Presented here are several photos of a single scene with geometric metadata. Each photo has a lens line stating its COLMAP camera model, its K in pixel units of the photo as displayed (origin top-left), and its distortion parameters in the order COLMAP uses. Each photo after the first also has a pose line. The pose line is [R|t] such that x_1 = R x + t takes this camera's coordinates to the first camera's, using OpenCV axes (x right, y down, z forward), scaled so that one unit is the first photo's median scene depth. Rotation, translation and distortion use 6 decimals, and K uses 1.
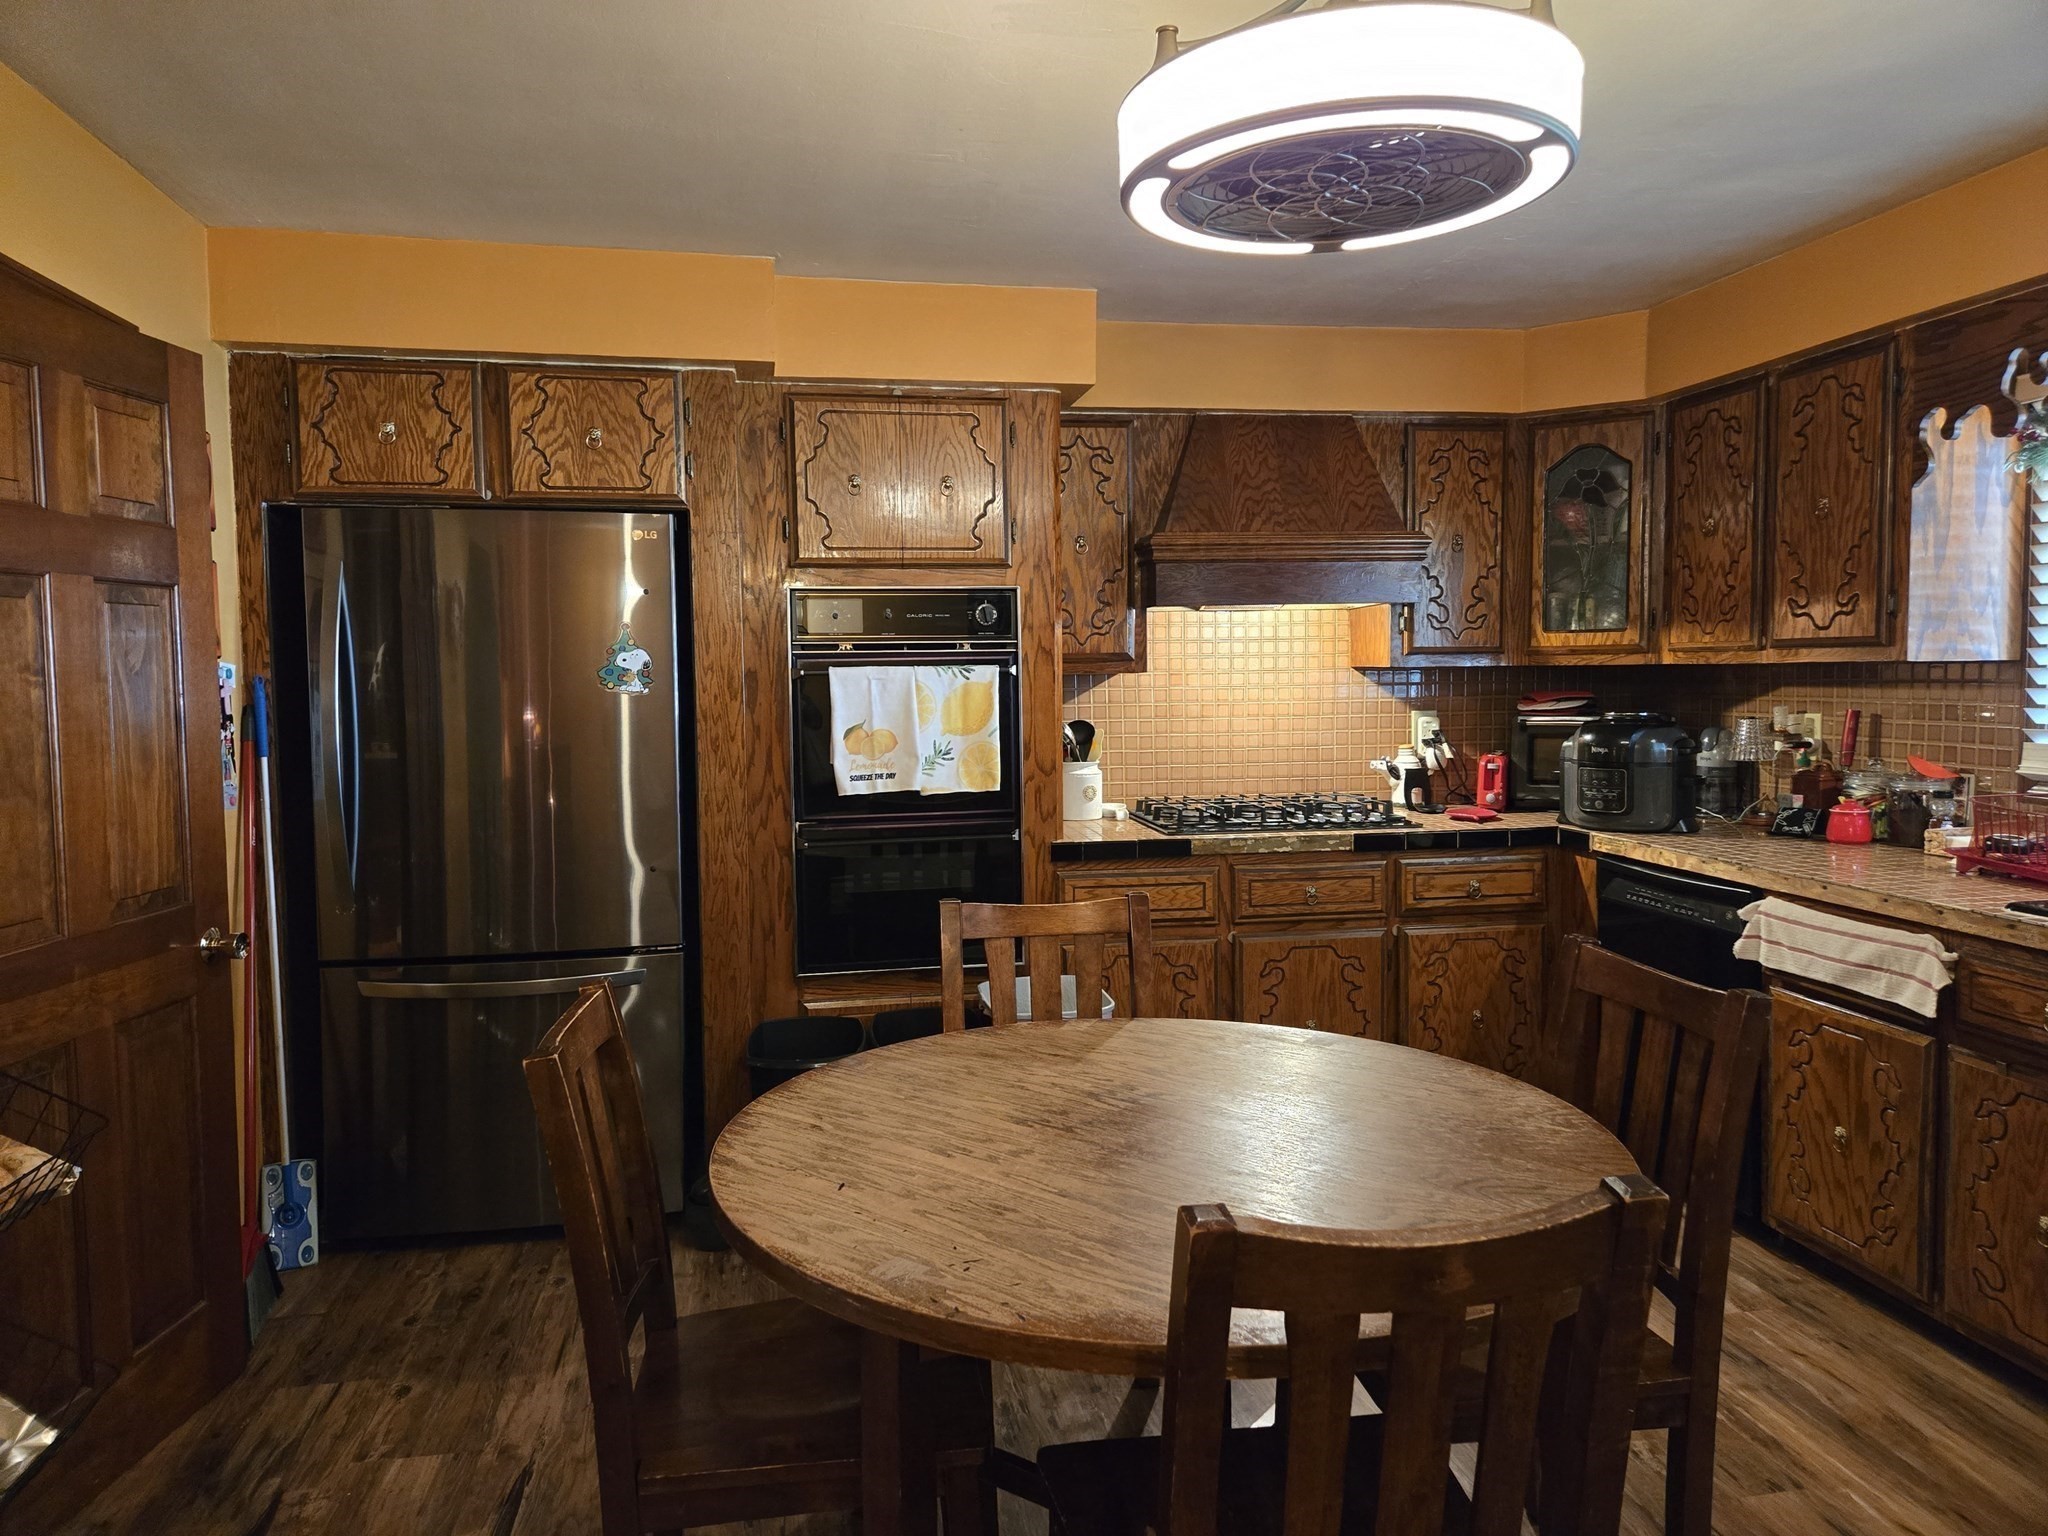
lens RADIAL K [[1364.6, 0, 1025.1], [0, 1364.6, 757.4], [0, 0, 1]] dist [0.010457, 0.001396]
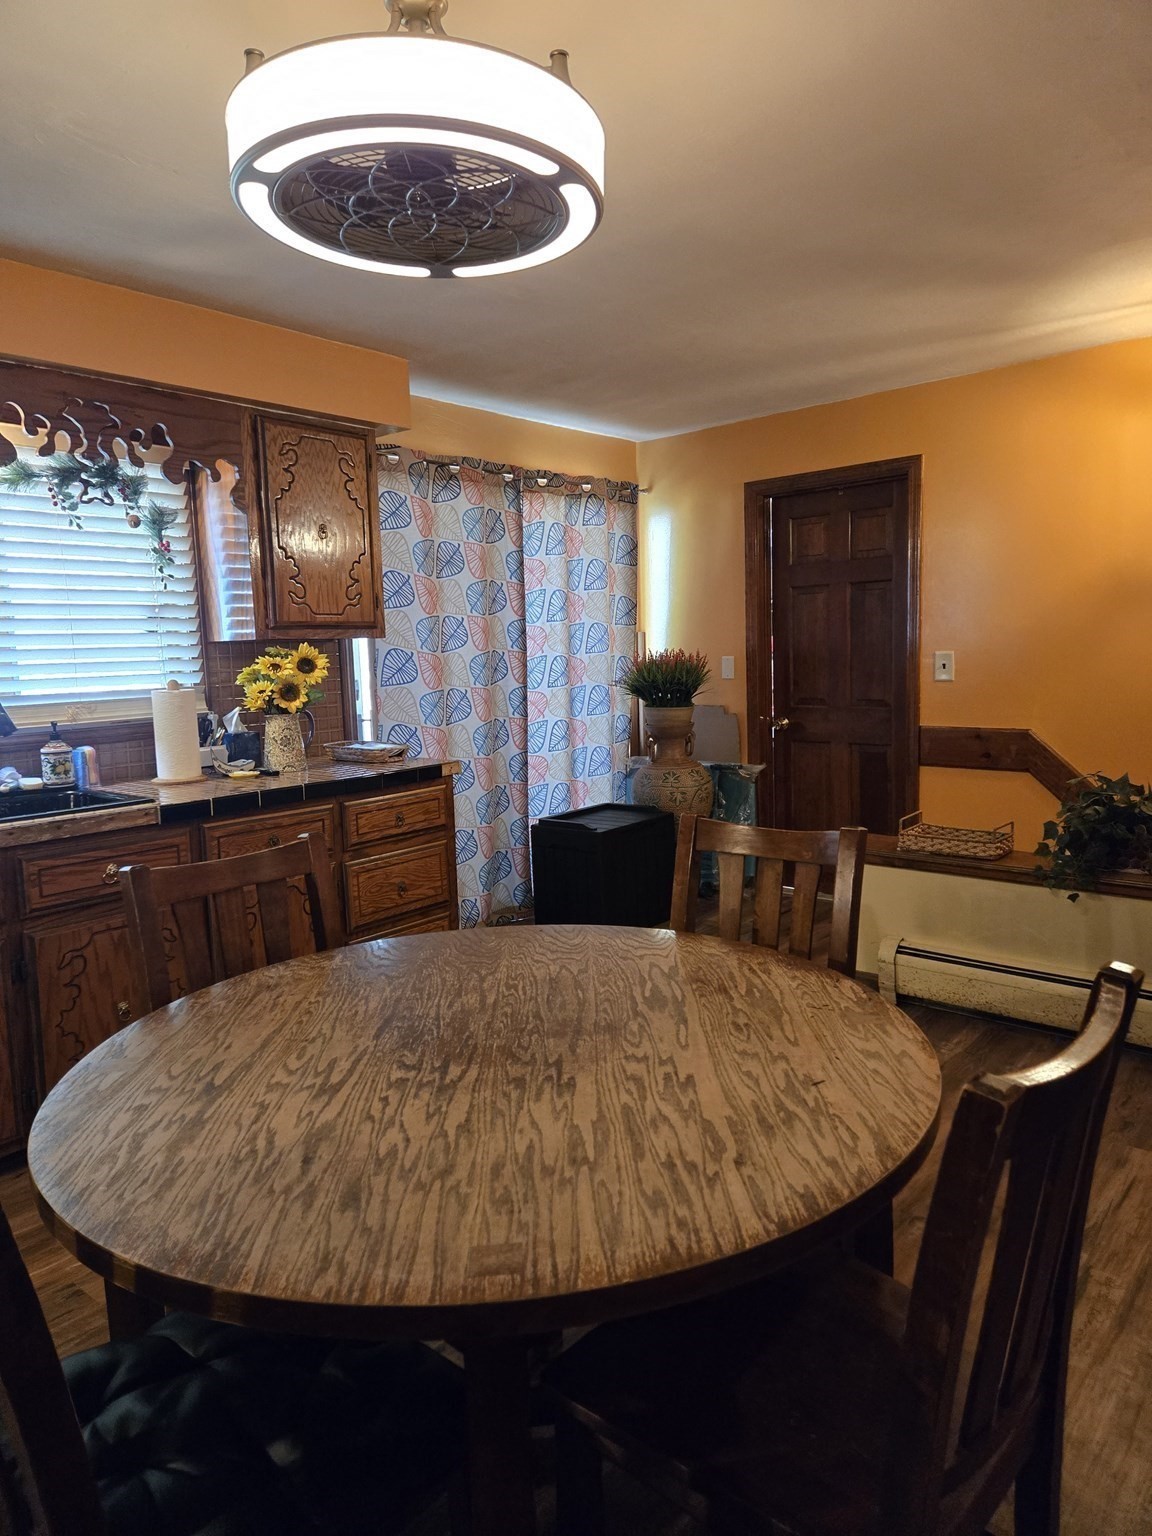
lens RADIAL K [[1023.5, 0, 576.1], [0, 1023.5, 770.2], [0, 0, 1]] dist [0.010457, 0.001396]
pose [[-0.630165, -0.063274, 0.773879, -0.527756], [0.096428, 0.982581, 0.158859, -0.053228], [-0.770451, 0.174731, -0.613086, 1.372576]]
